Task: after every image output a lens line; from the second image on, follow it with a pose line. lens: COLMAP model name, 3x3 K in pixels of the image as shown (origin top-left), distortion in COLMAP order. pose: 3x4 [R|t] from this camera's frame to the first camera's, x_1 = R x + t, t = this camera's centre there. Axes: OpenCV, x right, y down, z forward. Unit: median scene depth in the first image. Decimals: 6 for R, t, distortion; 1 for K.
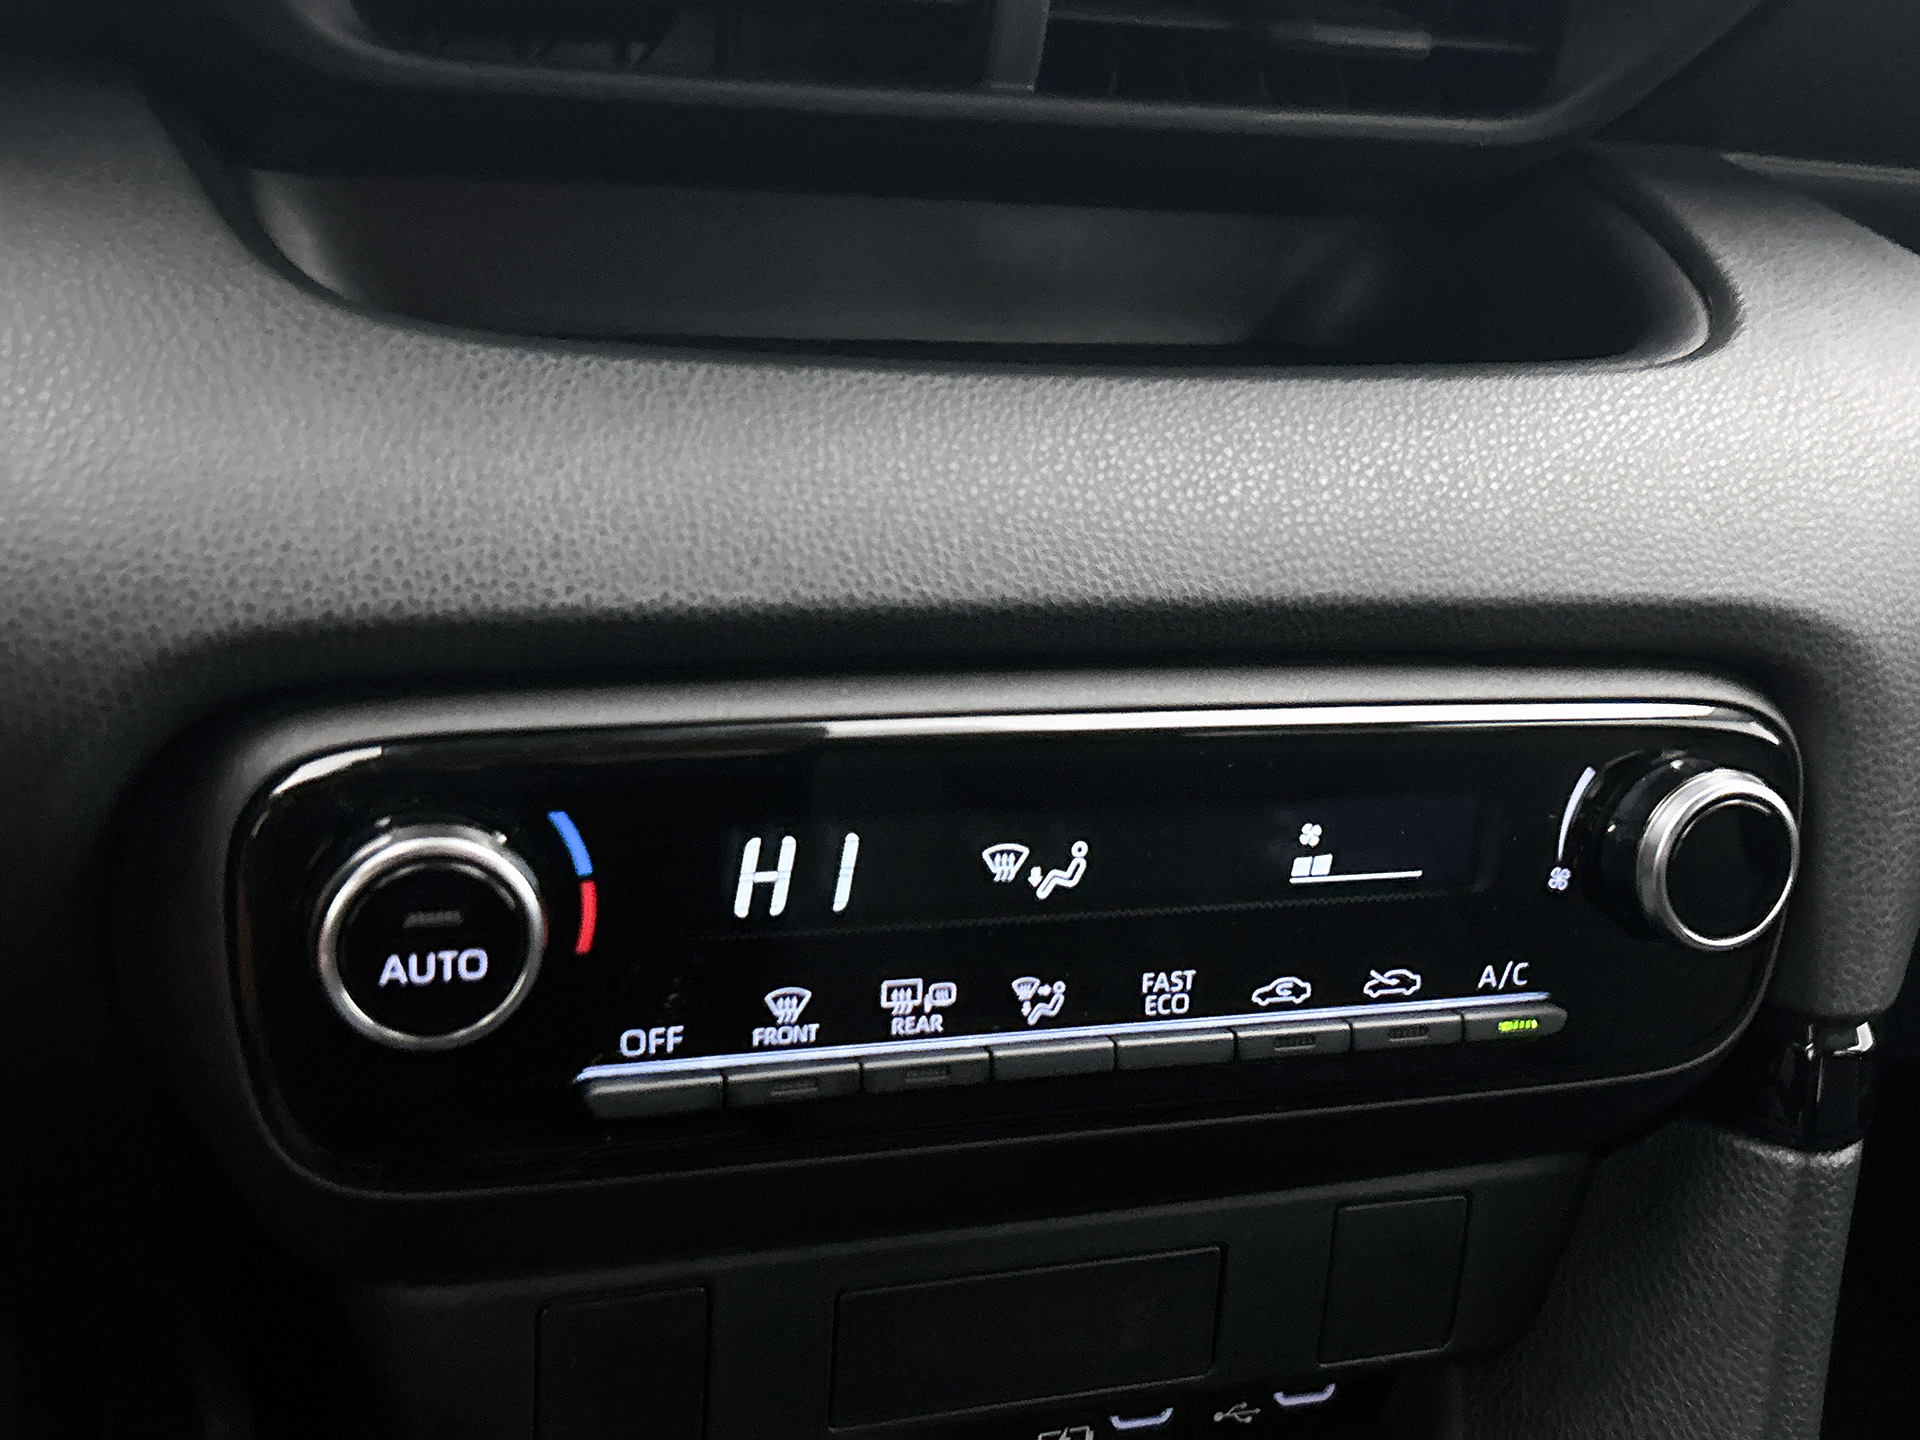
lens RADIAL K [[2145.8, 0, 957.8], [0, 2145.8, 667.8], [0, 0, 1]] dist [0.144449, 0.004757]
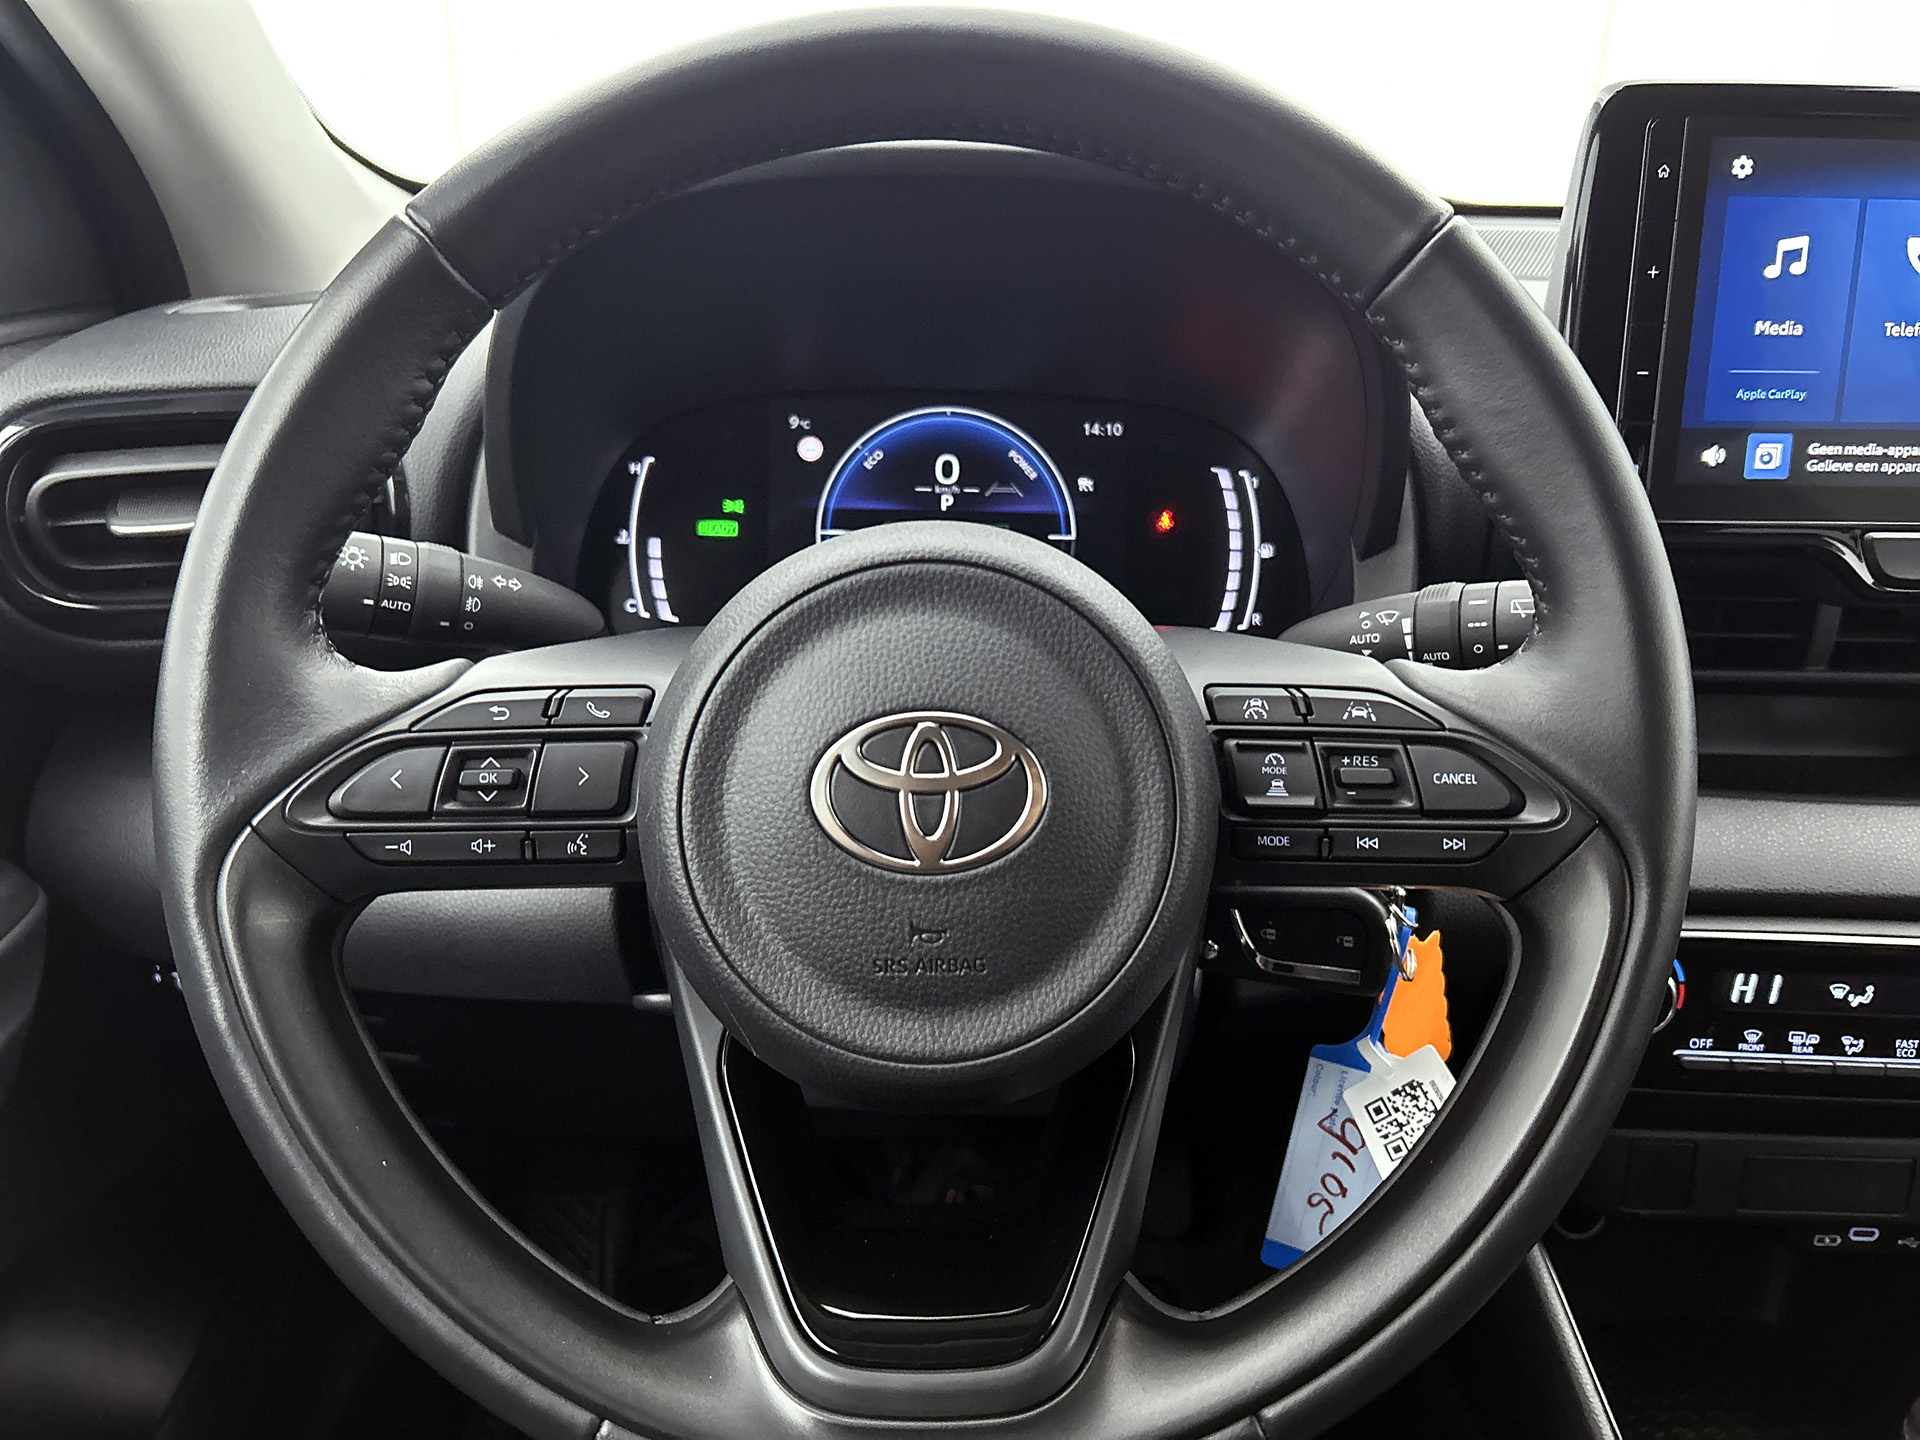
lens RADIAL K [[1487.6, 0, 968.1], [0, 1487.6, 727.3], [0, 0, 1]] dist [0.050529, -0.061941]
pose [[0.939376, 0.027972, -0.341745, -0.363305], [-0.053121, 0.996506, -0.064452, -0.056690], [0.338748, 0.078699, 0.937580, -1.120463]]
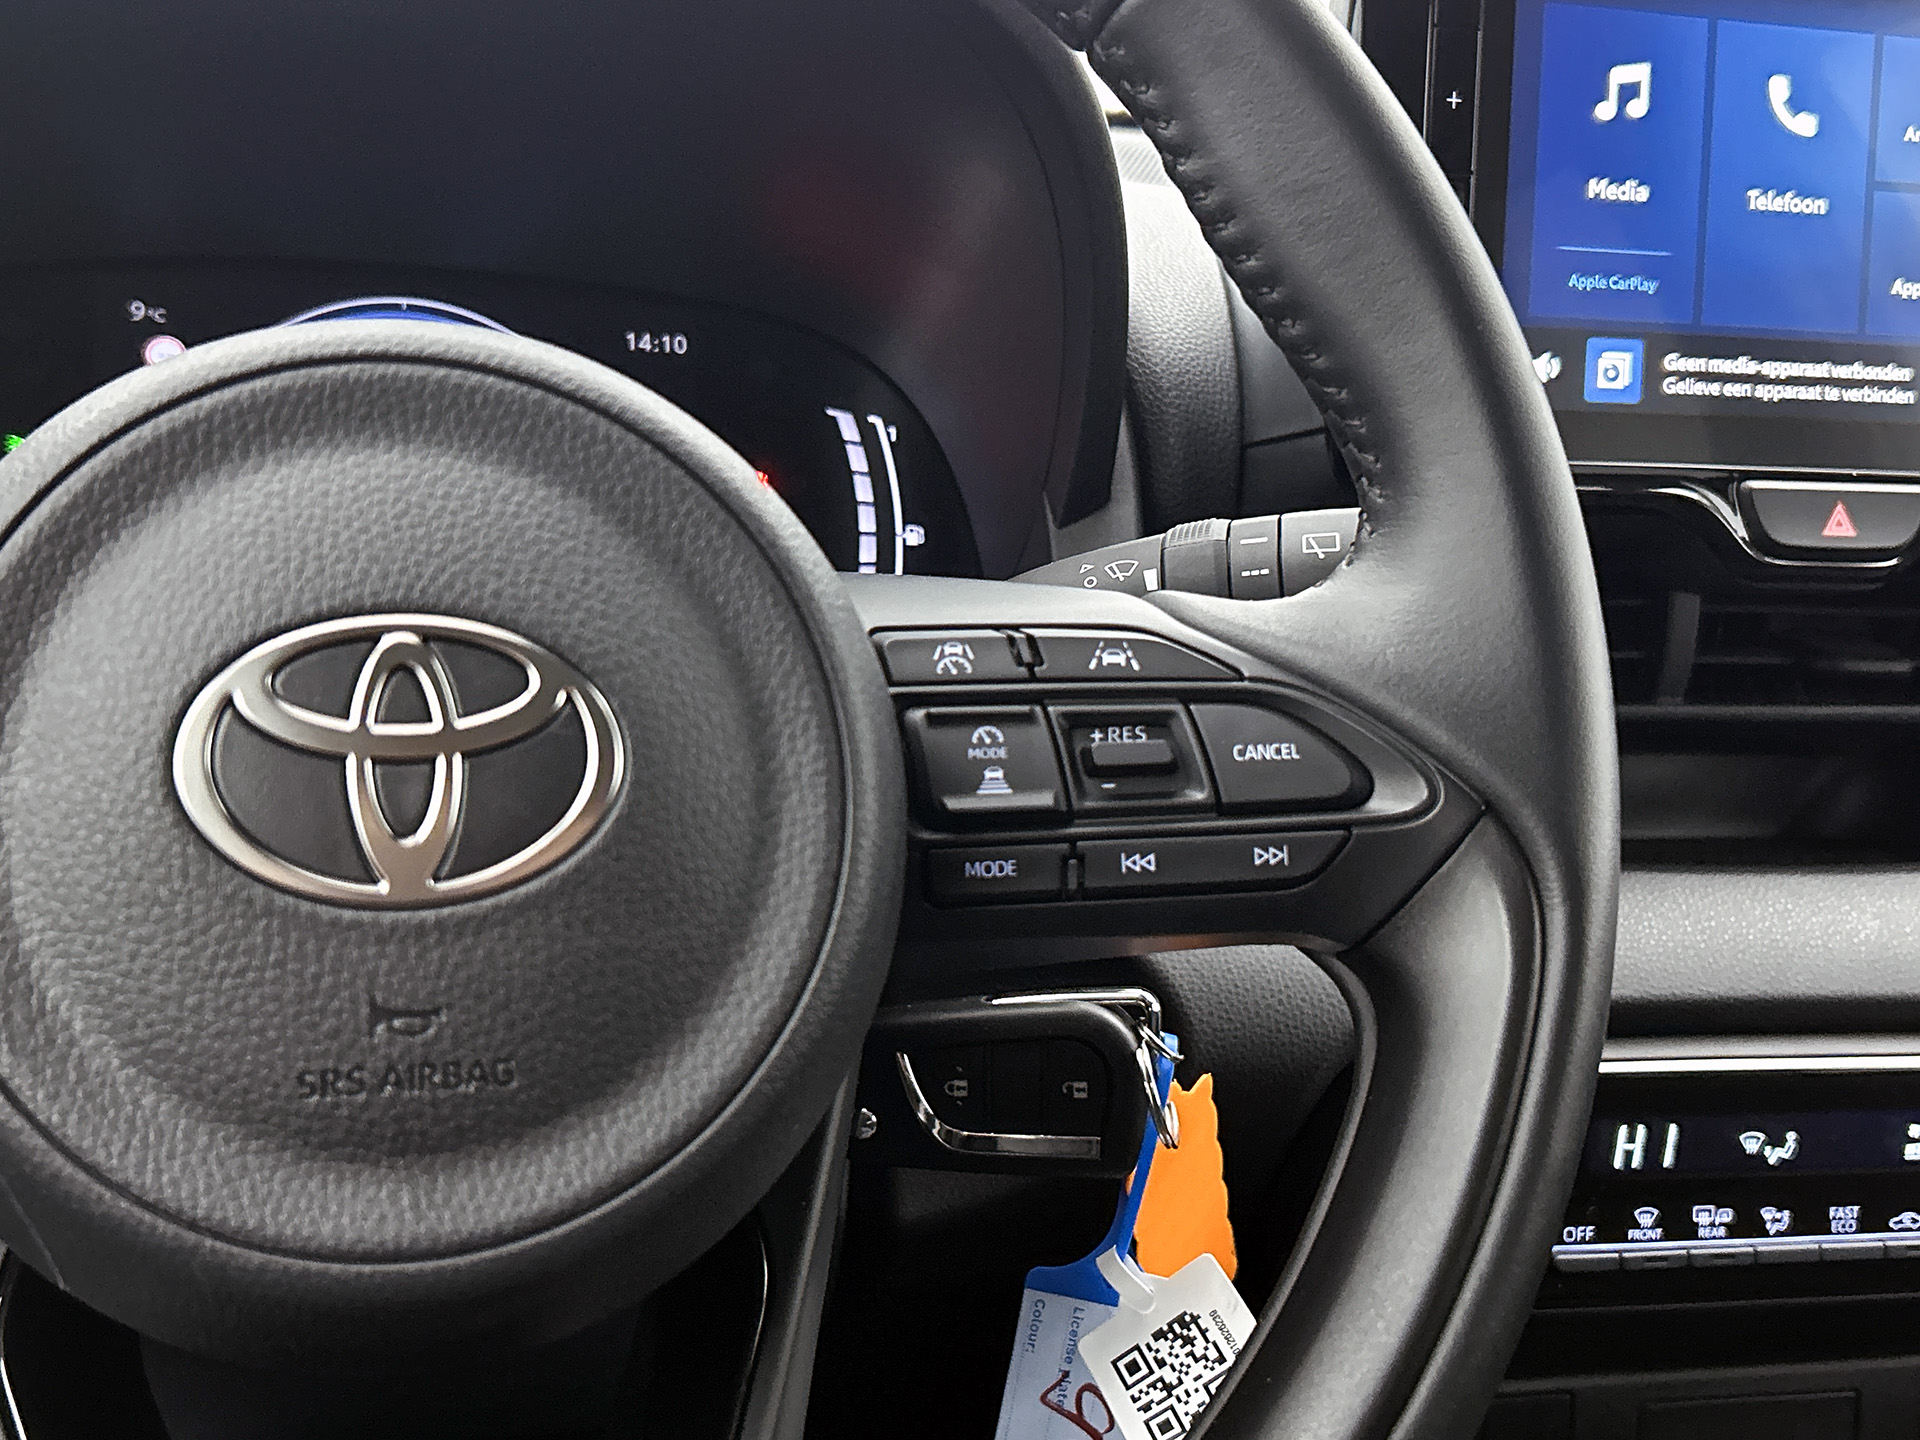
lens RADIAL K [[2145.0, 0, 964.3], [0, 2145.0, 719.9], [0, 0, 1]] dist [0.172988, -0.511880]
pose [[0.994745, -0.018909, -0.100622, -0.451624], [0.000779, 0.984167, -0.177244, 0.065160], [0.102380, 0.176234, 0.979010, -0.933490]]
